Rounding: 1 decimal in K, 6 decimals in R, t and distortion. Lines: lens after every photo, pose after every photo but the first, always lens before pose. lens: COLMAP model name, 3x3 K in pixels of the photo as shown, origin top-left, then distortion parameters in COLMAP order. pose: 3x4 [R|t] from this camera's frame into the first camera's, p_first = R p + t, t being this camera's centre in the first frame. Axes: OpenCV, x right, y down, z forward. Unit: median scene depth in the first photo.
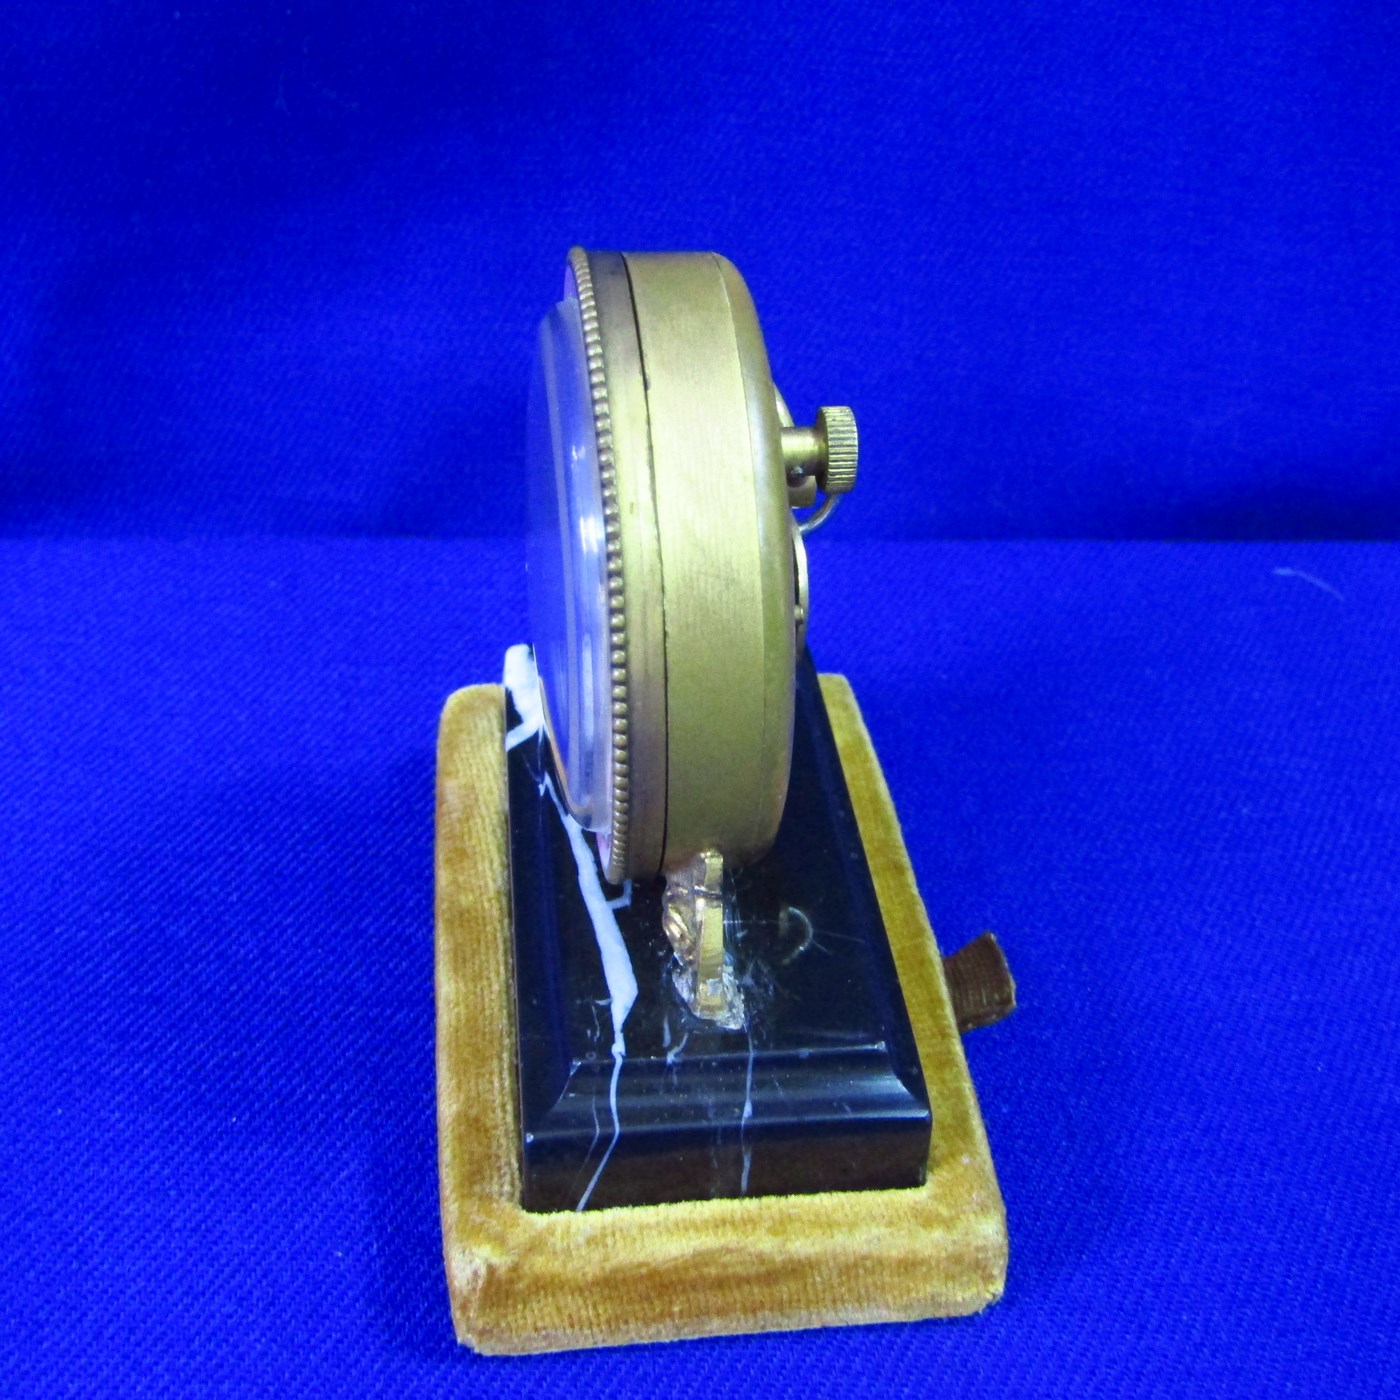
lens RADIAL K [[1994.7, 0, 689.0], [0, 1994.7, 688.3], [0, 0, 1]] dist [-0.044882, 0.000000]
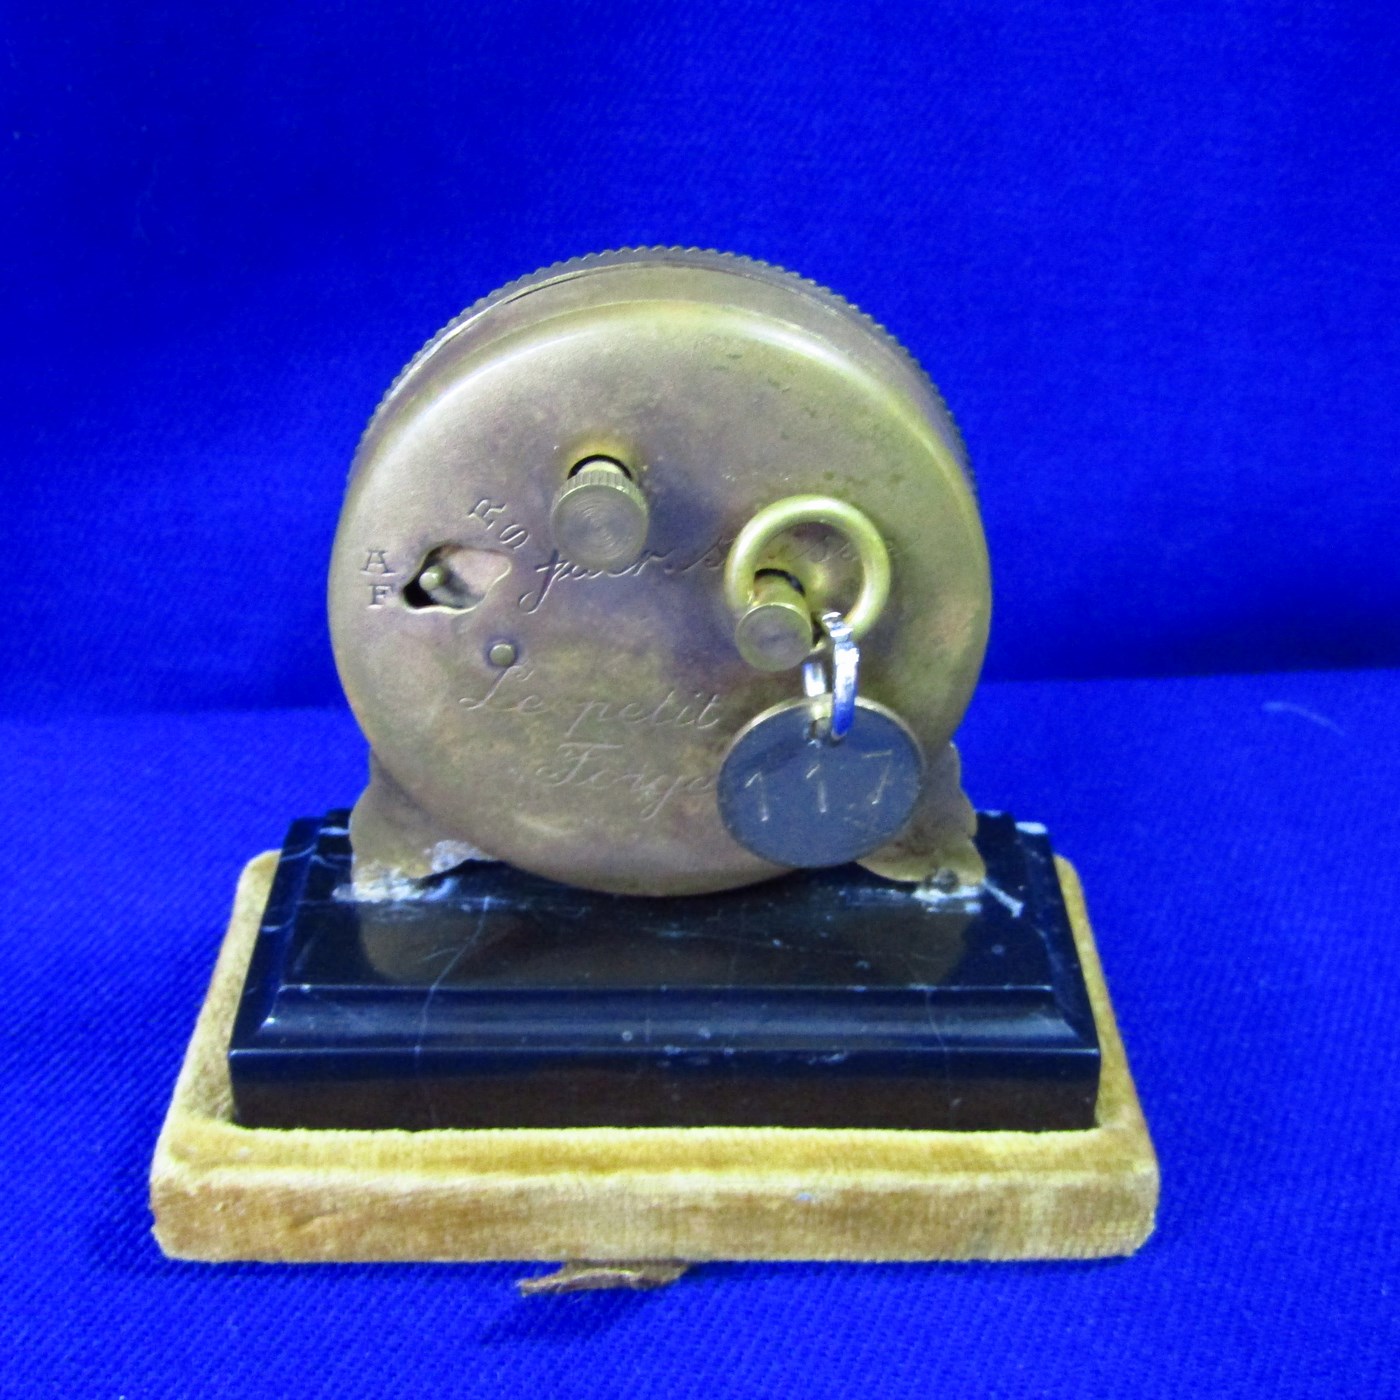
lens RADIAL K [[1994.7, 0, 697.6], [0, 1994.7, 700.4], [0, 0, 1]] dist [-0.044882, 0.000000]
pose [[0.998375, -0.041468, 0.039080, 0.001334], [0.044039, 0.996754, -0.067395, -0.012922], [-0.036158, 0.069007, 0.996961, 0.113066]]
